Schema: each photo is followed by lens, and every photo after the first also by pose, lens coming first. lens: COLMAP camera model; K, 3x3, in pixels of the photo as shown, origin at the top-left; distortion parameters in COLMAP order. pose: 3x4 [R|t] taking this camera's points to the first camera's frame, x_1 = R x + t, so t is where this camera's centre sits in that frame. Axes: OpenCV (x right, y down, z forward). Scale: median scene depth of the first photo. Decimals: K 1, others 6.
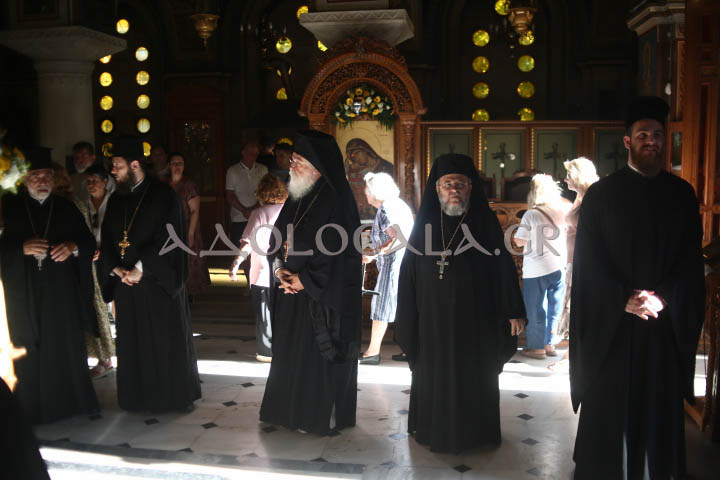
lens RADIAL K [[738.7, 0, 359.5], [0, 738.7, 230.7], [0, 0, 1]] dist [-0.103948, 0.049919]
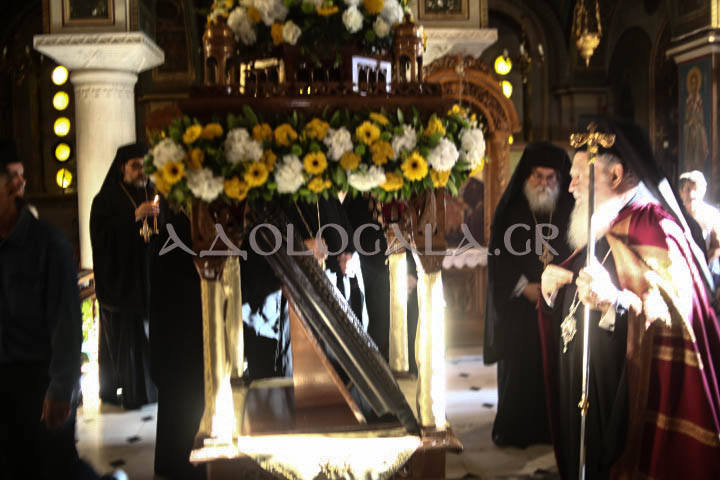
lens RADIAL K [[738.7, 0, 359.5], [0, 738.7, 230.7], [0, 0, 1]] dist [-0.103948, 0.049919]
pose [[0.965954, -0.029809, 0.256989, -0.386049], [0.041557, 0.998319, -0.040405, 0.009974], [-0.255353, 0.049709, 0.965569, 0.078375]]
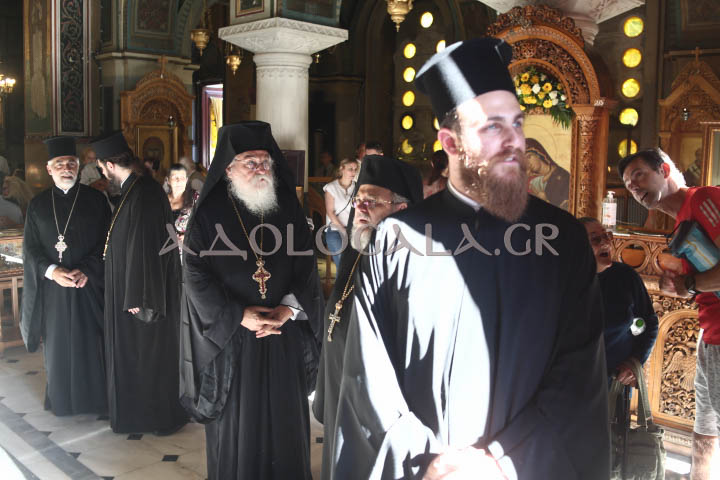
lens RADIAL K [[727.1, 0, 360.0], [0, 727.1, 240.0], [0, 0, 1]] dist [-0.129453, 0.102222]
pose [[0.826253, 0.096015, -0.555055, 0.288814], [-0.093924, 0.995055, 0.032312, -0.026632], [0.555413, 0.025436, 0.831186, 0.279722]]
